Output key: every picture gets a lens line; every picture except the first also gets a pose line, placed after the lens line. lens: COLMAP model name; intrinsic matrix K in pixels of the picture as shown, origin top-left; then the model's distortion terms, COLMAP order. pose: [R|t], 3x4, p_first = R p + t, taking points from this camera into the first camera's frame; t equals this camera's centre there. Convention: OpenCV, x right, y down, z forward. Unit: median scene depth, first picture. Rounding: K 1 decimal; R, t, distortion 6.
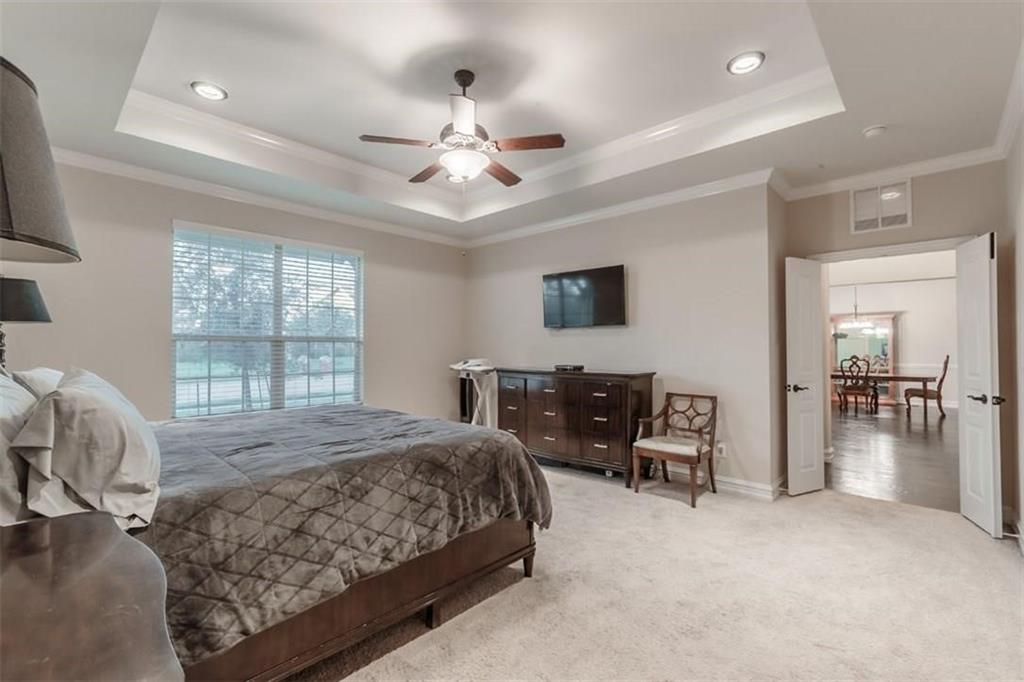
lens RADIAL K [[454.5, 0, 509.0], [0, 454.5, 333.2], [0, 0, 1]] dist [-0.002340, 0.002748]
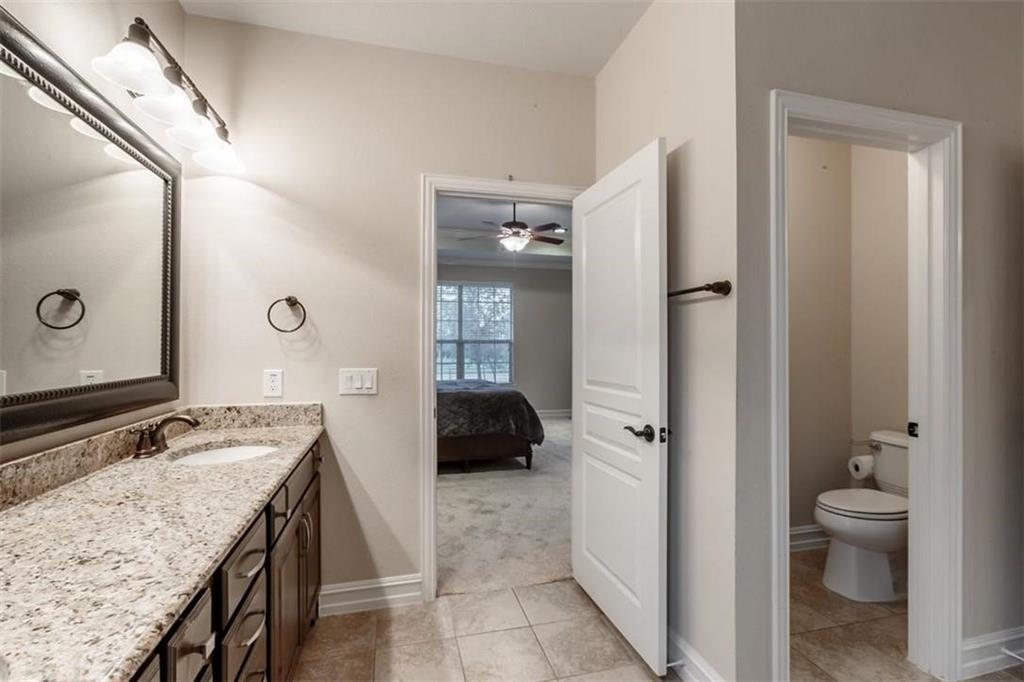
lens RADIAL K [[454.5, 0, 506.3], [0, 454.5, 345.0], [0, 0, 1]] dist [-0.002340, 0.002748]
pose [[0.852351, -0.002549, -0.522964, 1.071727], [0.017166, 0.999586, 0.023107, -0.023453], [0.522689, -0.028673, 0.852041, -0.716057]]
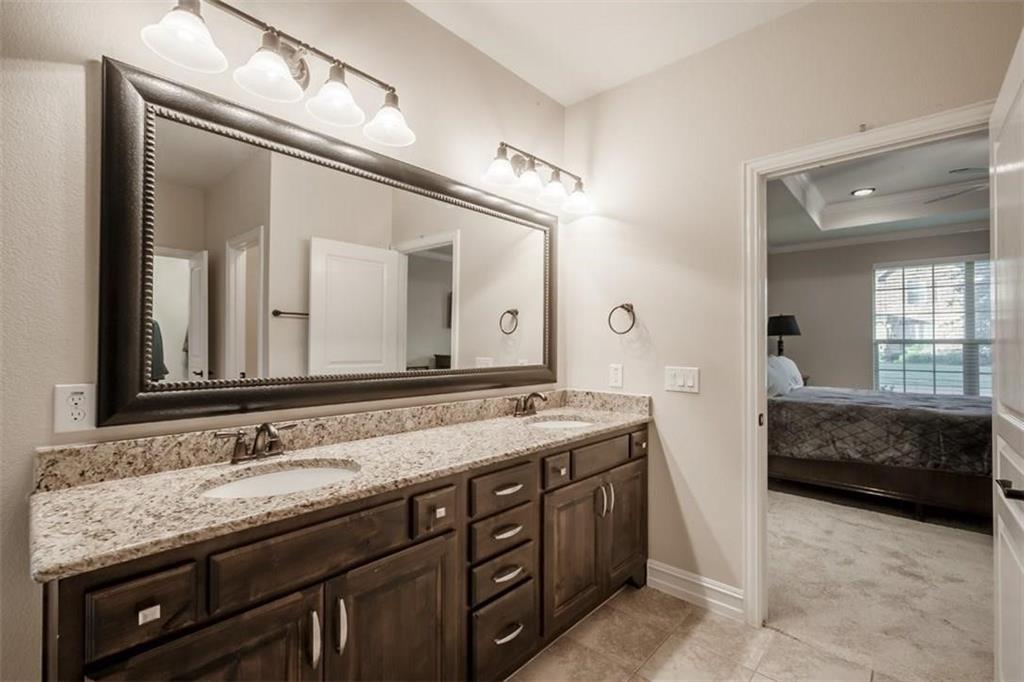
lens RADIAL K [[454.5, 0, 510.8], [0, 454.5, 342.6], [0, 0, 1]] dist [-0.002340, 0.002748]
pose [[0.026187, -0.004317, -0.999648, 1.317404], [0.022871, 0.999732, -0.003718, -0.016838], [0.999395, -0.022766, 0.026279, -0.455294]]
